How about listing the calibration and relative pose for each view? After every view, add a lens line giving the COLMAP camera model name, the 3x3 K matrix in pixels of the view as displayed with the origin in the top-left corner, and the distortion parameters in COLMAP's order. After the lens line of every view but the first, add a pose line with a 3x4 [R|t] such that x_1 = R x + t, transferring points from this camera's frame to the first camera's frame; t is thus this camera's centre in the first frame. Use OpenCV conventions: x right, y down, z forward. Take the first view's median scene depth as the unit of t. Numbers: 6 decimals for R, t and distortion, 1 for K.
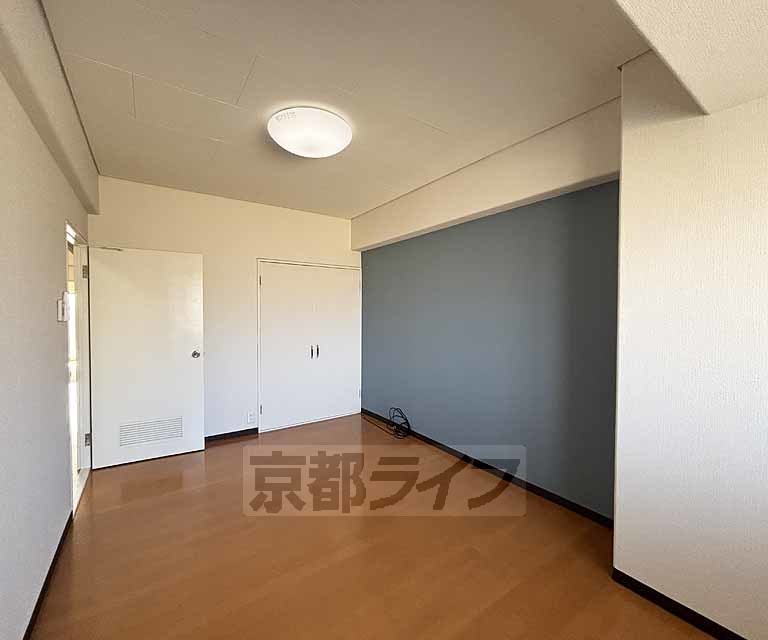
lens RADIAL K [[338.4, 0, 376.6], [0, 338.4, 319.1], [0, 0, 1]] dist [0.001856, 0.000382]
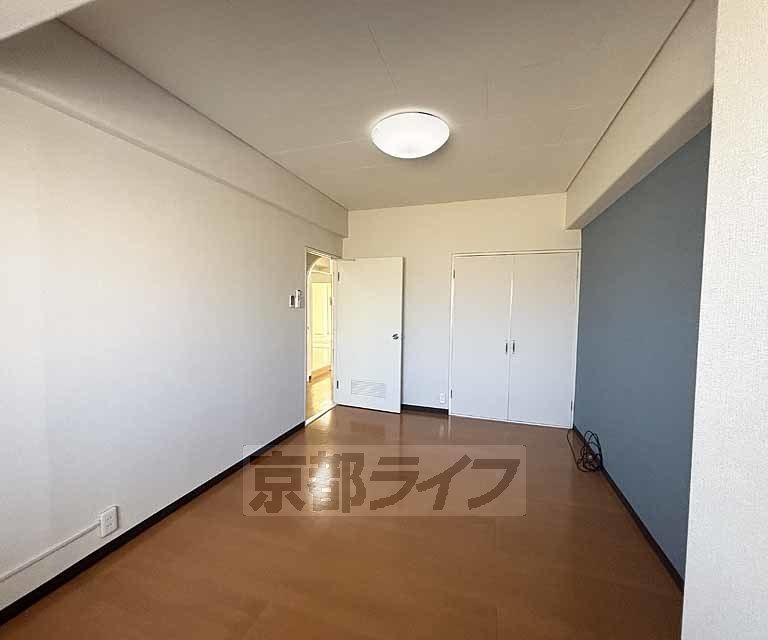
lens RADIAL K [[338.4, 0, 376.6], [0, 338.4, 319.1], [0, 0, 1]] dist [0.001856, 0.000382]
pose [[0.596953, 0.047610, -0.800863, 0.391476], [-0.027929, 0.998866, 0.038562, -0.006613], [0.801790, -0.000652, 0.597605, 0.175736]]
